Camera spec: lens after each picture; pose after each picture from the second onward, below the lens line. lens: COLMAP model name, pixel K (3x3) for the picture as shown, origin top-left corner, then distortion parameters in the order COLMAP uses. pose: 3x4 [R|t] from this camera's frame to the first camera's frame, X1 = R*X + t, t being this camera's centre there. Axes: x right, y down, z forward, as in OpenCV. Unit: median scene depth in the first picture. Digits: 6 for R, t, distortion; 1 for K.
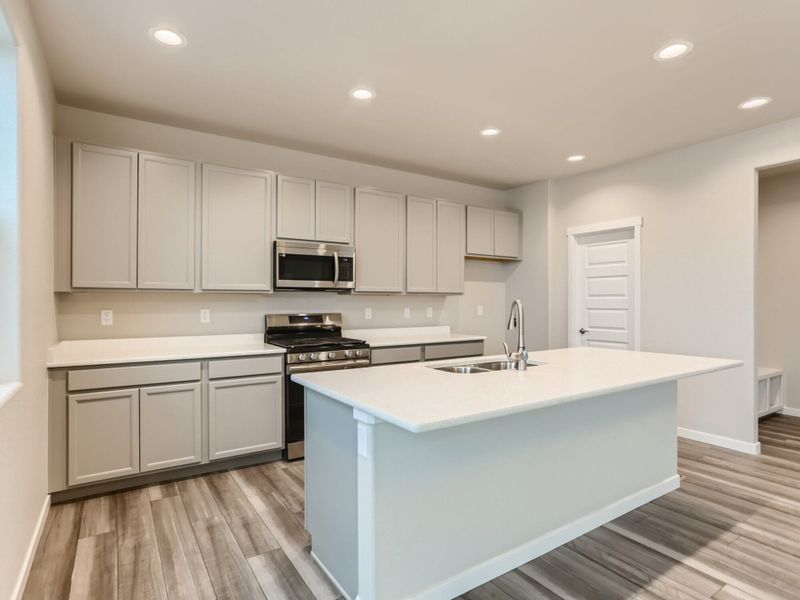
lens RADIAL K [[432.1, 0, 398.1], [0, 432.1, 300.1], [0, 0, 1]] dist [-0.027907, 0.023176]
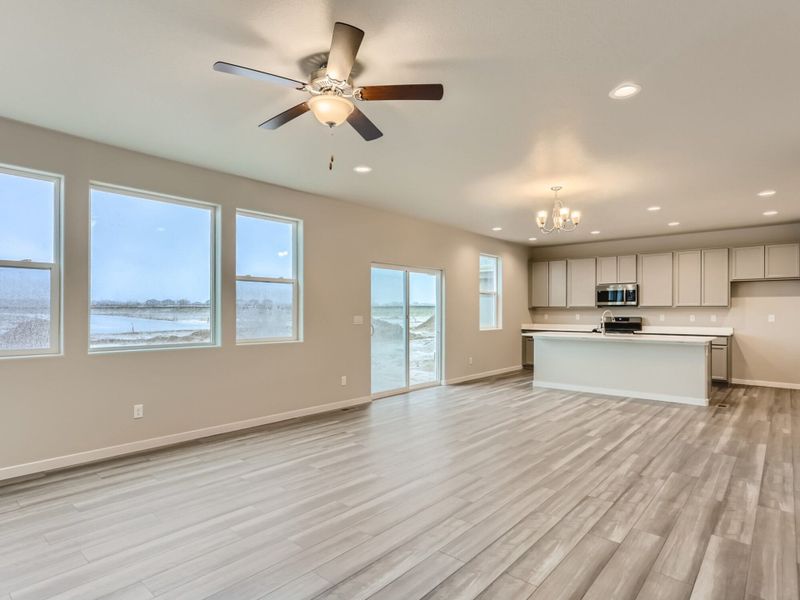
lens RADIAL K [[442.4, 0, 397.4], [0, 442.4, 308.3], [0, 0, 1]] dist [-0.031614, 0.026141]
pose [[0.263023, -0.005838, -0.964772, 1.724944], [0.003595, 0.999981, -0.005071, -0.004032], [0.964783, -0.002135, 0.263039, -0.686526]]
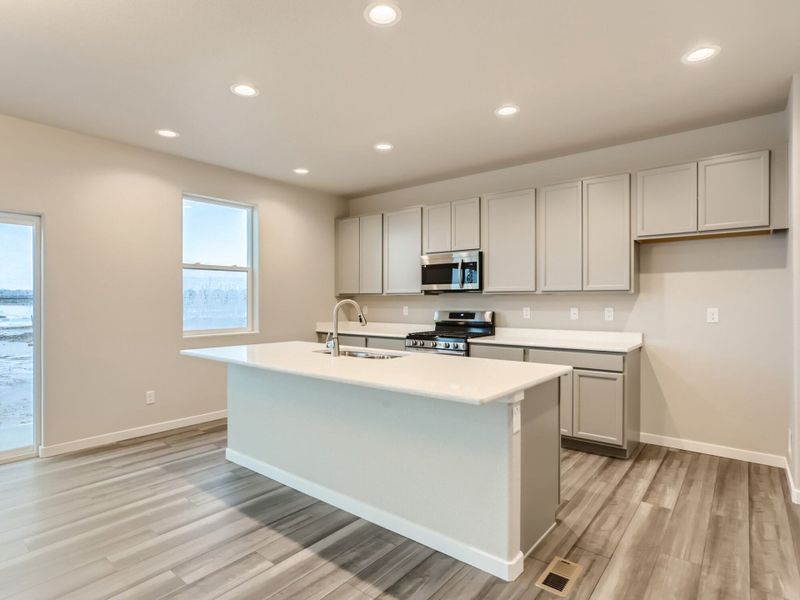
lens RADIAL K [[432.1, 0, 398.1], [0, 432.1, 300.1], [0, 0, 1]] dist [-0.027907, 0.023176]
pose [[0.309972, -0.000923, -0.950745, 0.956950], [0.004739, 0.999989, 0.000574, -0.000541], [0.950734, -0.004683, 0.309973, 0.490780]]
